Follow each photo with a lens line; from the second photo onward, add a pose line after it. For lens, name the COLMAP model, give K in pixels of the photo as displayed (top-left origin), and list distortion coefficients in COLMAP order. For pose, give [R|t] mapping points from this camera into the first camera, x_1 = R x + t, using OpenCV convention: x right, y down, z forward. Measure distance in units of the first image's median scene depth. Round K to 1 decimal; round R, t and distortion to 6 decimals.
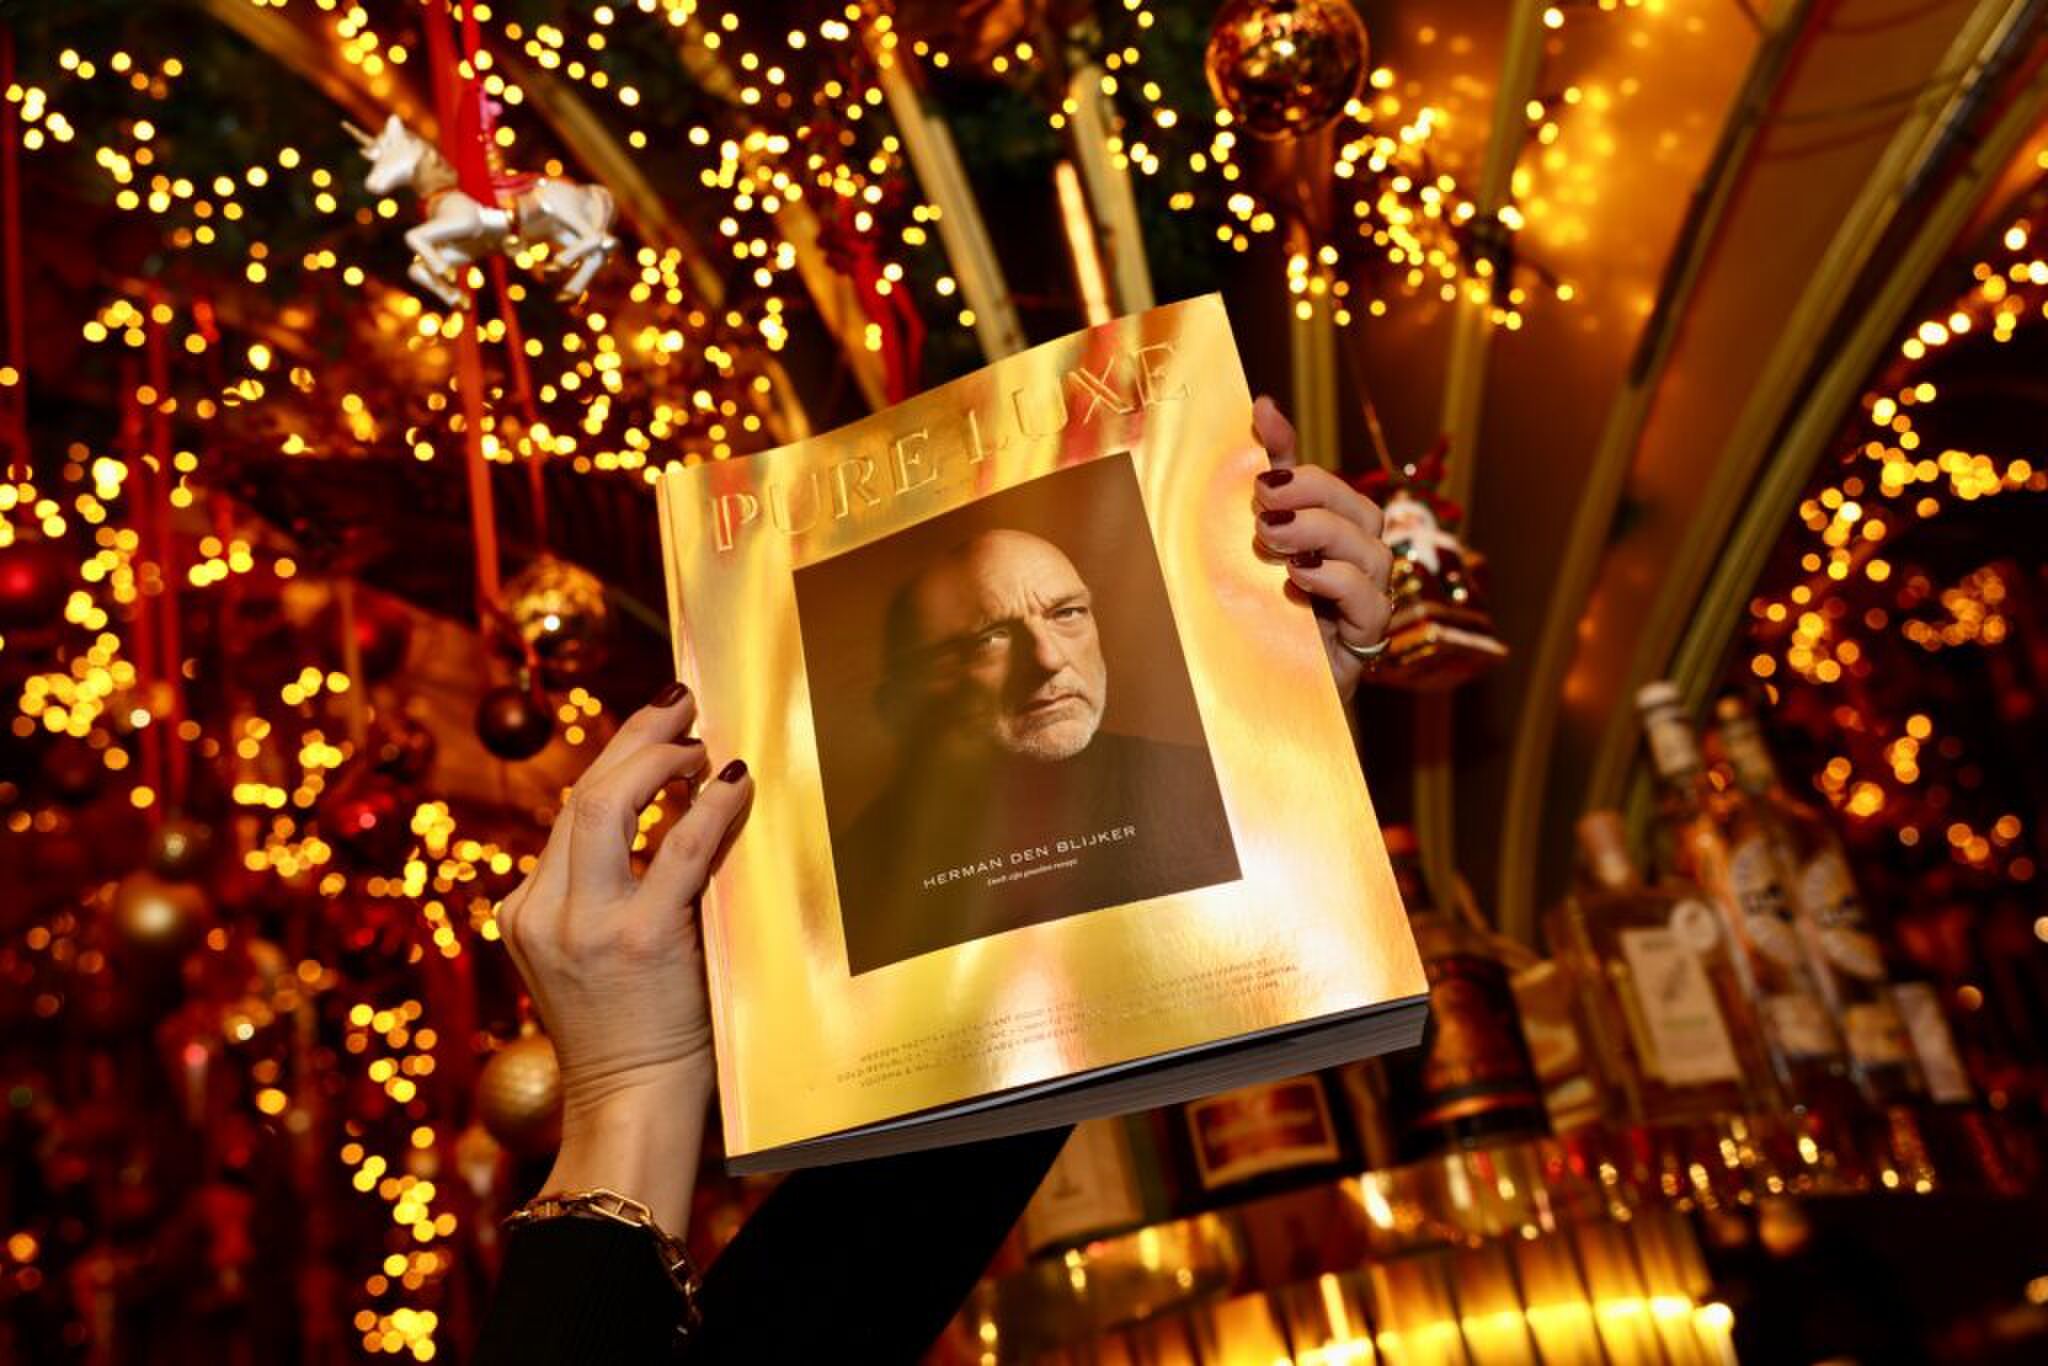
lens RADIAL K [[2470.0, 0, 1024.0], [0, 2470.0, 683.0], [0, 0, 1]] dist [0.104794, -0.008036]
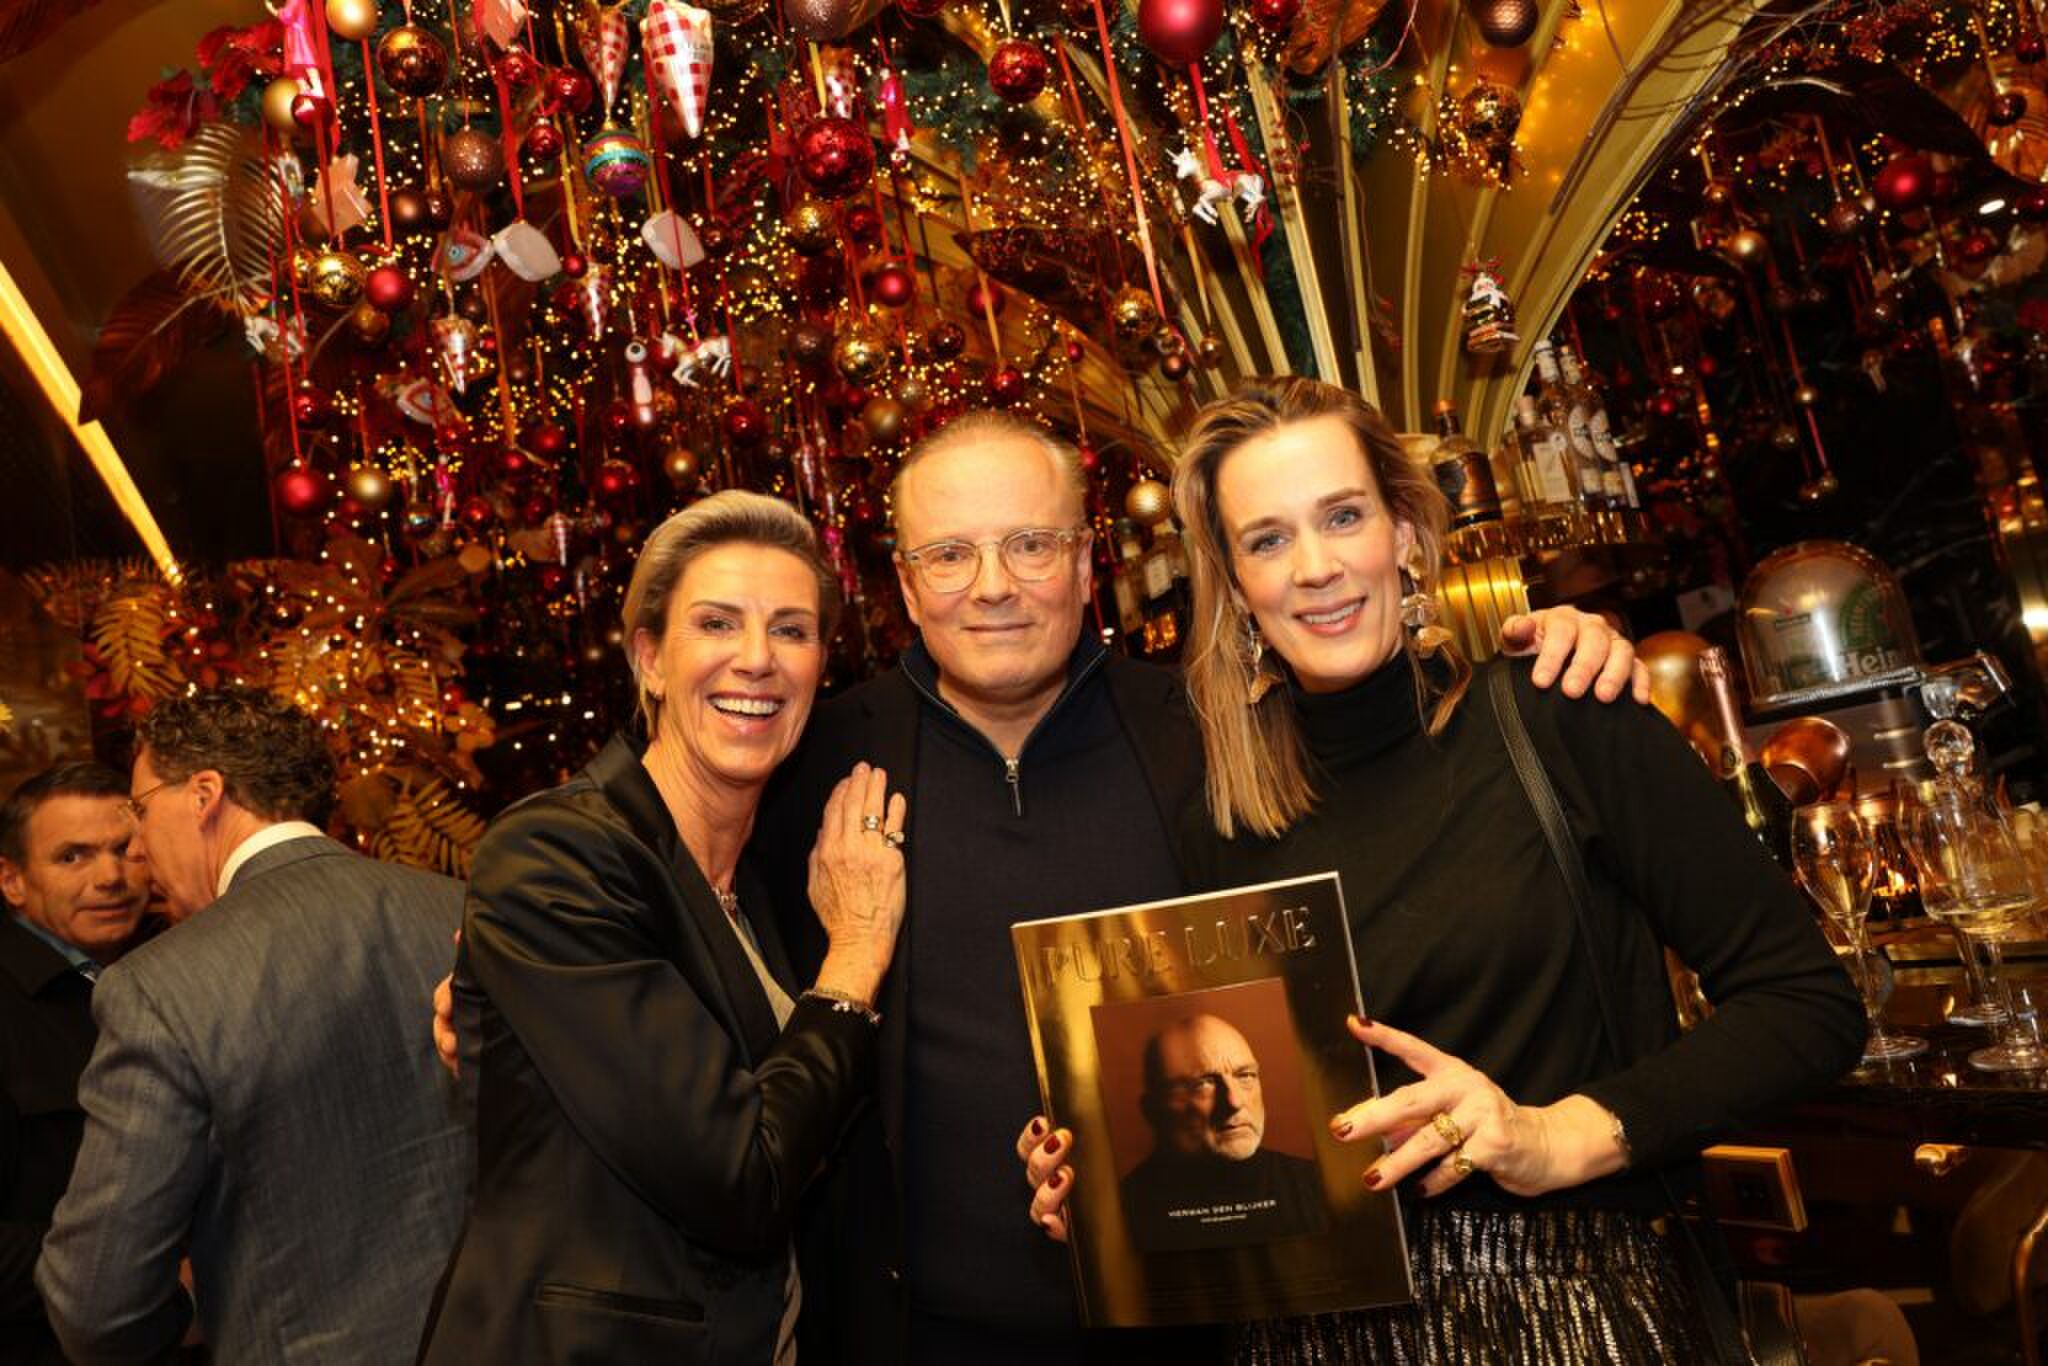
lens RADIAL K [[1388.2, 0, 1024.0], [0, 1388.2, 683.0], [0, 0, 1]] dist [-0.092823, 0.081398]
pose [[0.999028, 0.002918, 0.043979, -0.324666], [-0.016304, 0.951497, 0.307226, -0.085846], [-0.040949, -0.307645, 0.950620, -0.376855]]
